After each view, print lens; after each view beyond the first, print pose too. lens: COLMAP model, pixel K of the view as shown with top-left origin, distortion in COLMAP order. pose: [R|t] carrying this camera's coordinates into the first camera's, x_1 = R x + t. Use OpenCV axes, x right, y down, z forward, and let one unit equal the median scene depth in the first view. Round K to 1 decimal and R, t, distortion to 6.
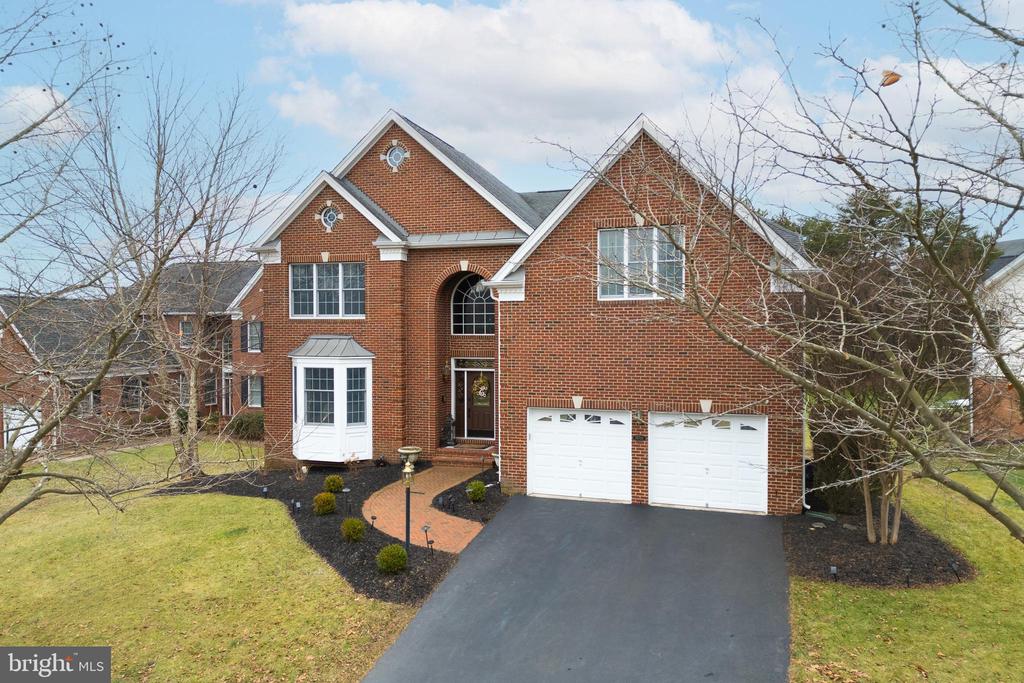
lens RADIAL K [[719.4, 0, 513.2], [0, 719.4, 362.4], [0, 0, 1]] dist [0.071161, -0.090671]
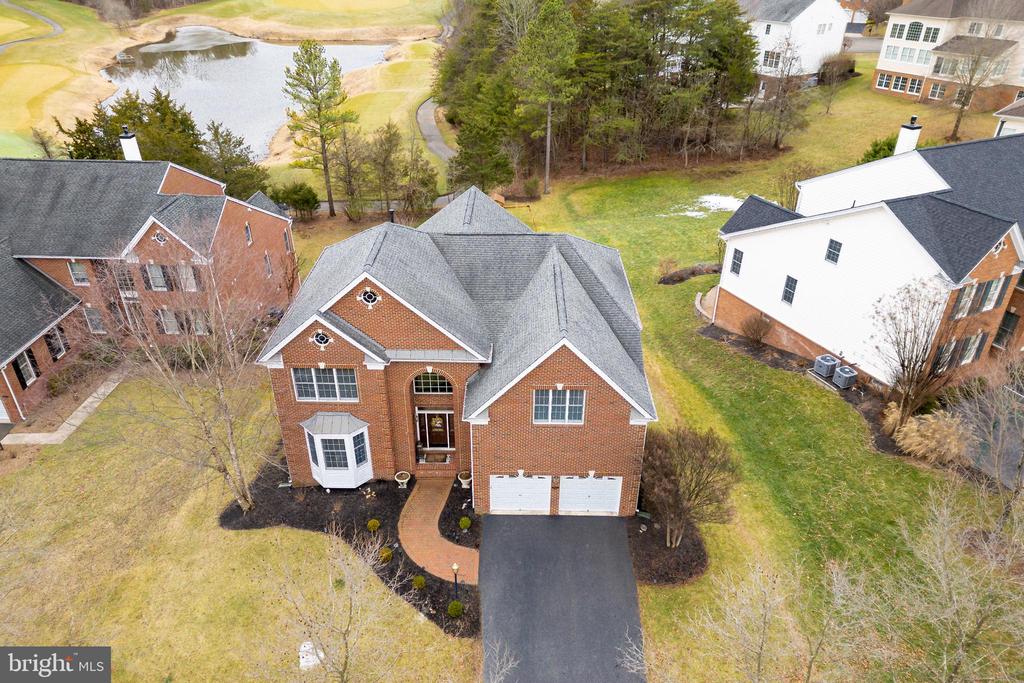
lens RADIAL K [[719.4, 0, 513.2], [0, 719.4, 362.4], [0, 0, 1]] dist [0.071161, -0.090671]
pose [[0.949125, -0.157694, 0.272570, -0.297992], [-0.004178, 0.859195, 0.511632, -0.880311], [-0.314872, -0.486741, 0.814824, -0.231452]]
